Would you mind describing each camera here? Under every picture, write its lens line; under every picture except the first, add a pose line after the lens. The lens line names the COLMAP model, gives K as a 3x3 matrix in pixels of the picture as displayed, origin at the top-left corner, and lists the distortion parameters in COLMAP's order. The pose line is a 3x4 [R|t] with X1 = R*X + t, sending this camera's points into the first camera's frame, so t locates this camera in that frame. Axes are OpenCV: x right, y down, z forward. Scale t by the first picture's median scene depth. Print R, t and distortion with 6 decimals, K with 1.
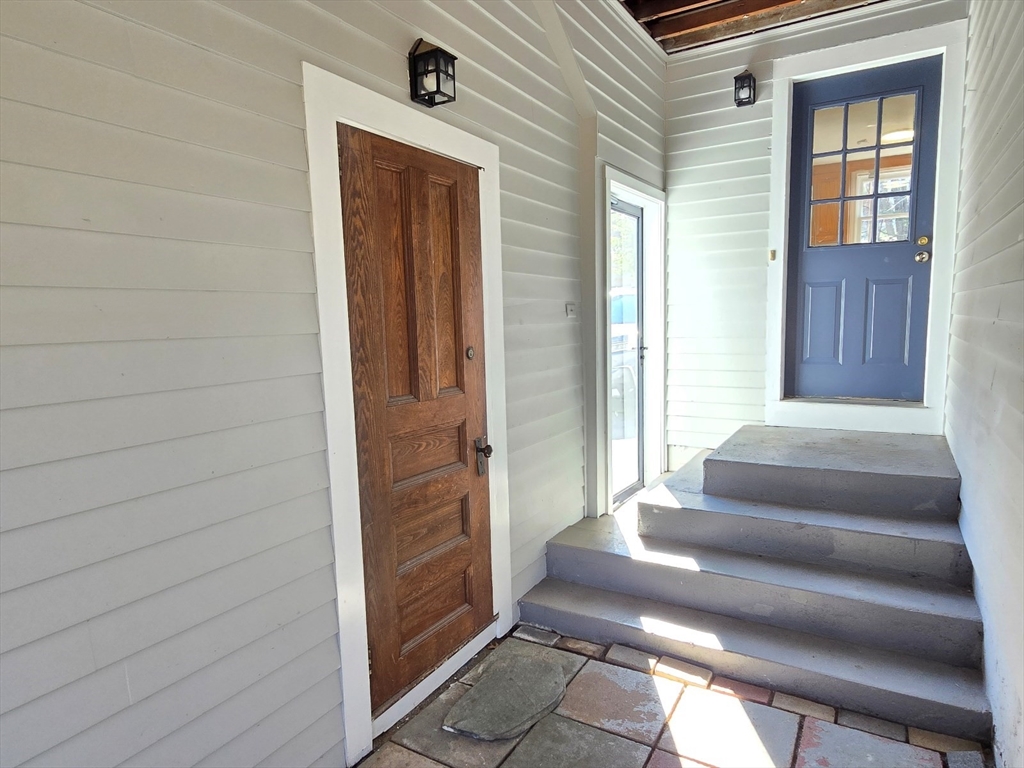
lens RADIAL K [[627.3, 0, 504.6], [0, 627.3, 388.0], [0, 0, 1]] dist [0.001849, 0.000037]
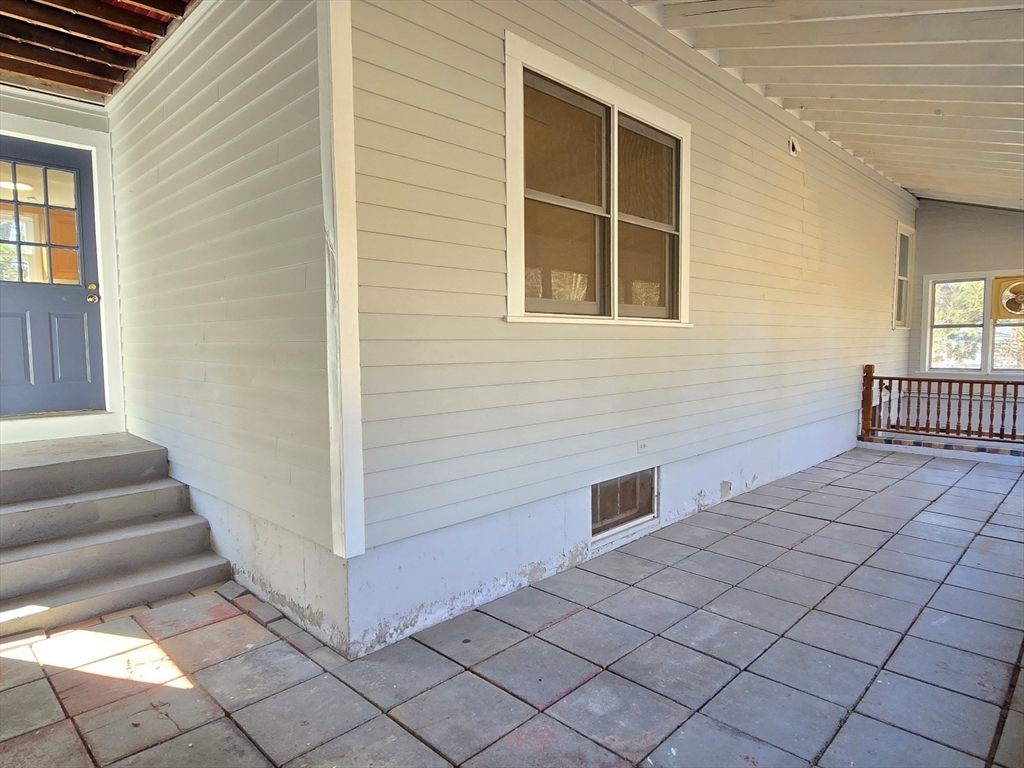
lens RADIAL K [[627.3, 0, 504.6], [0, 627.3, 388.0], [0, 0, 1]] dist [0.001849, 0.000037]
pose [[0.243202, -0.046529, 0.968859, -0.407304], [0.114295, 0.993265, 0.019011, 0.049276], [-0.963218, 0.106112, 0.246882, -0.131546]]
